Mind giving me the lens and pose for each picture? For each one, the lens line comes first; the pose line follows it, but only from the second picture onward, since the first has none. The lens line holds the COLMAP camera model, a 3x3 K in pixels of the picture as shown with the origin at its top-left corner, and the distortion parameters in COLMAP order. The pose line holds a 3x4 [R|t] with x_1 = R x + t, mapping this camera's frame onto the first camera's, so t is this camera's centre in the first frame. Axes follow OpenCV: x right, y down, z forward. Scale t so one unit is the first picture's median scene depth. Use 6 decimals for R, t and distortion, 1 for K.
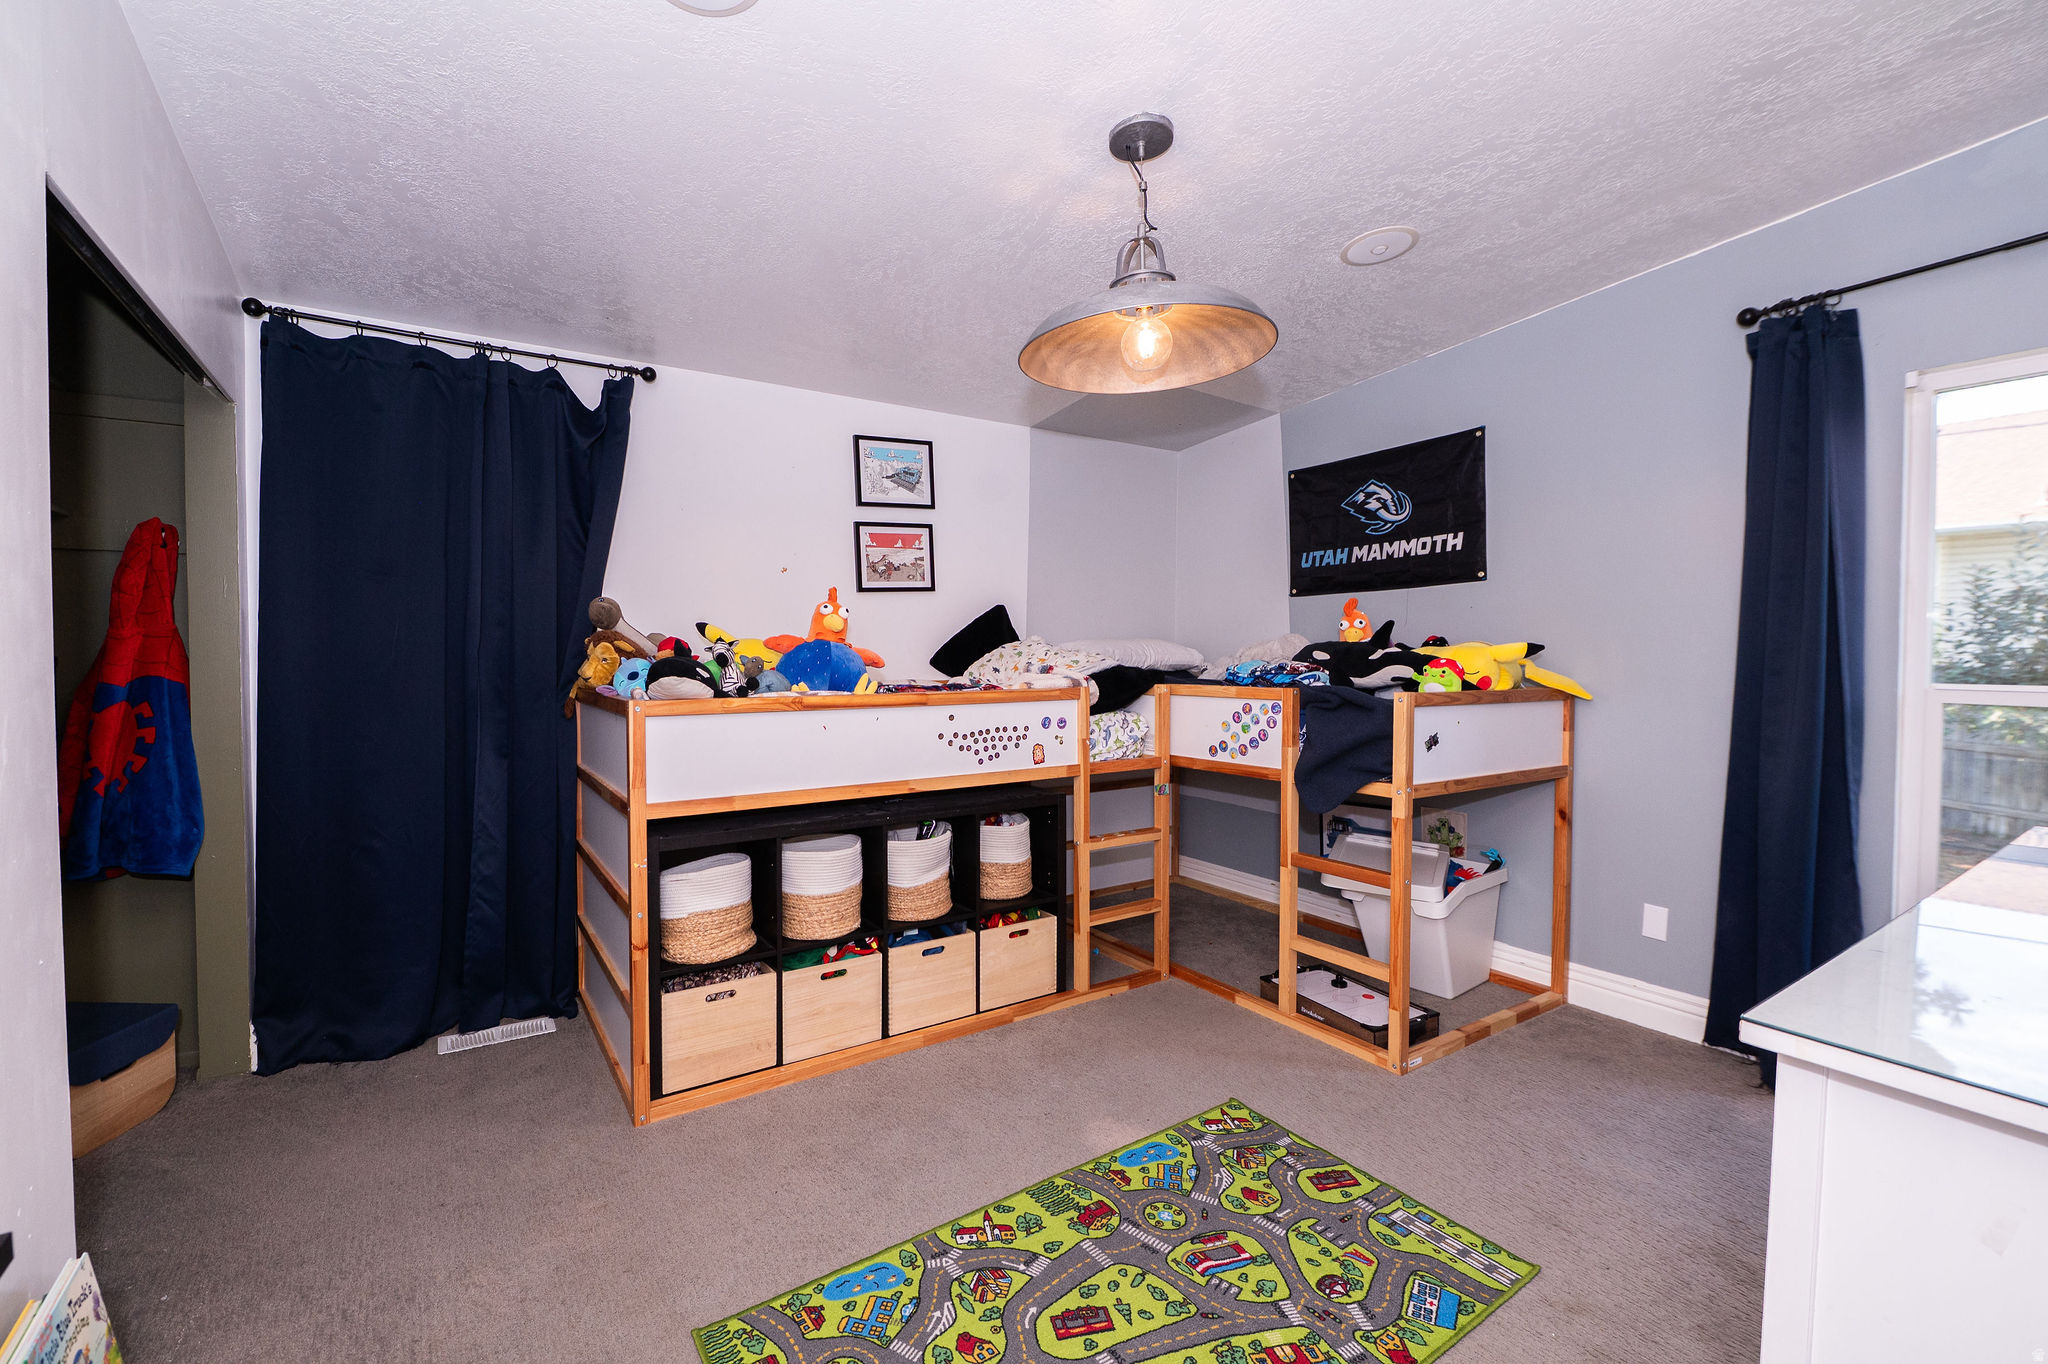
lens RADIAL K [[837.5, 0, 1033.8], [0, 837.5, 675.3], [0, 0, 1]] dist [-0.003462, -0.003891]
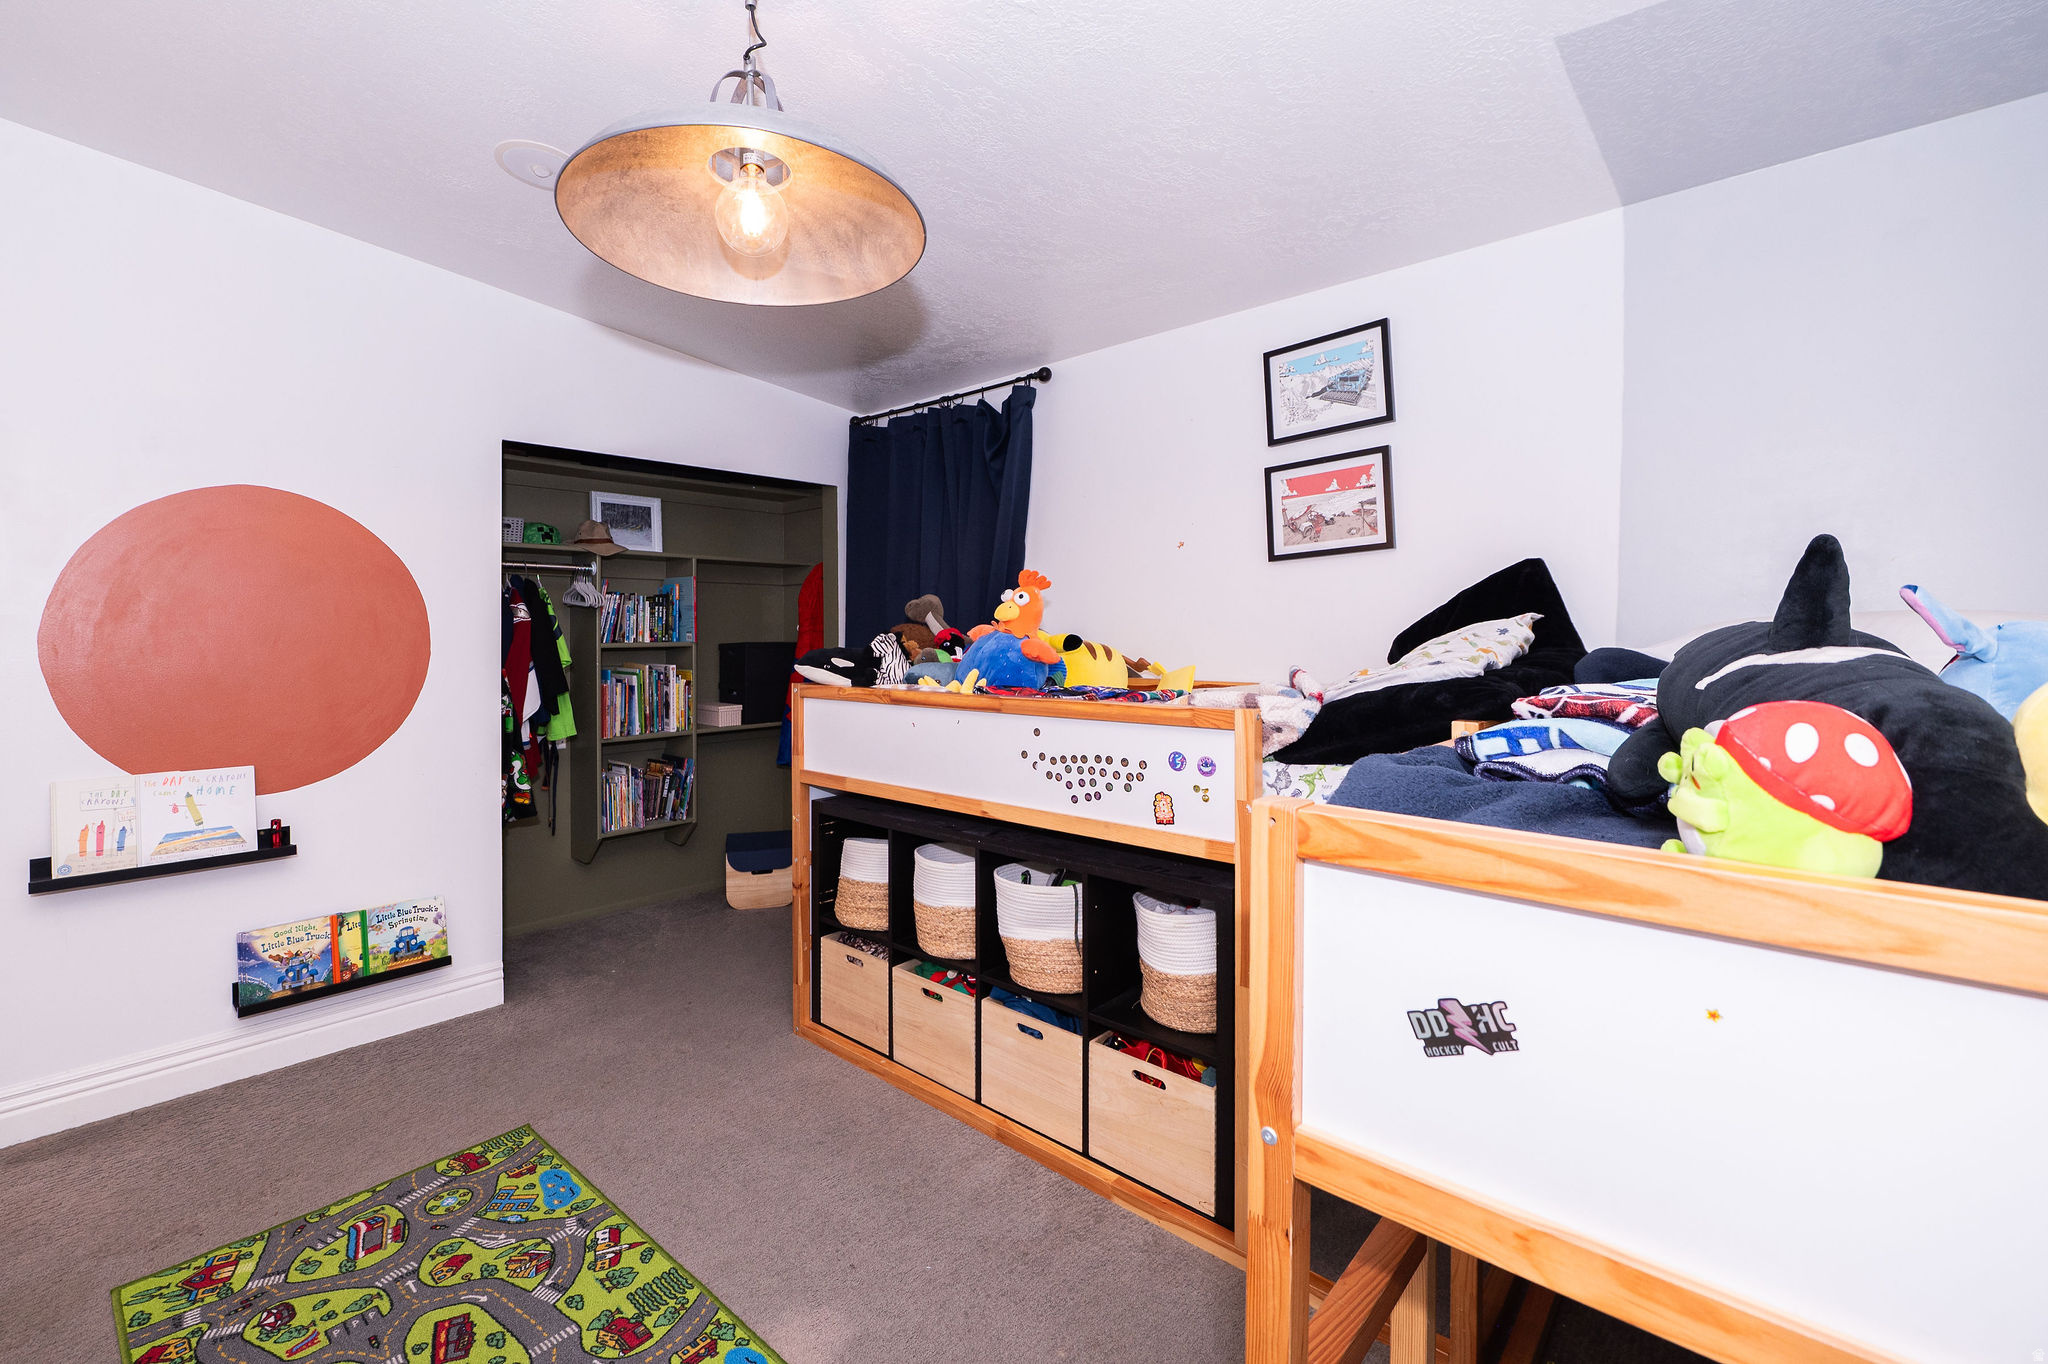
lens RADIAL K [[916.9, 0, 1017.6], [0, 916.9, 634.4], [0, 0, 1]] dist [-0.013187, -0.000673]
pose [[0.217648, 0.000704, -0.976027, 0.684172], [-0.024872, 0.999679, -0.004825, -0.032382], [0.975710, 0.025326, 0.217596, 0.774263]]
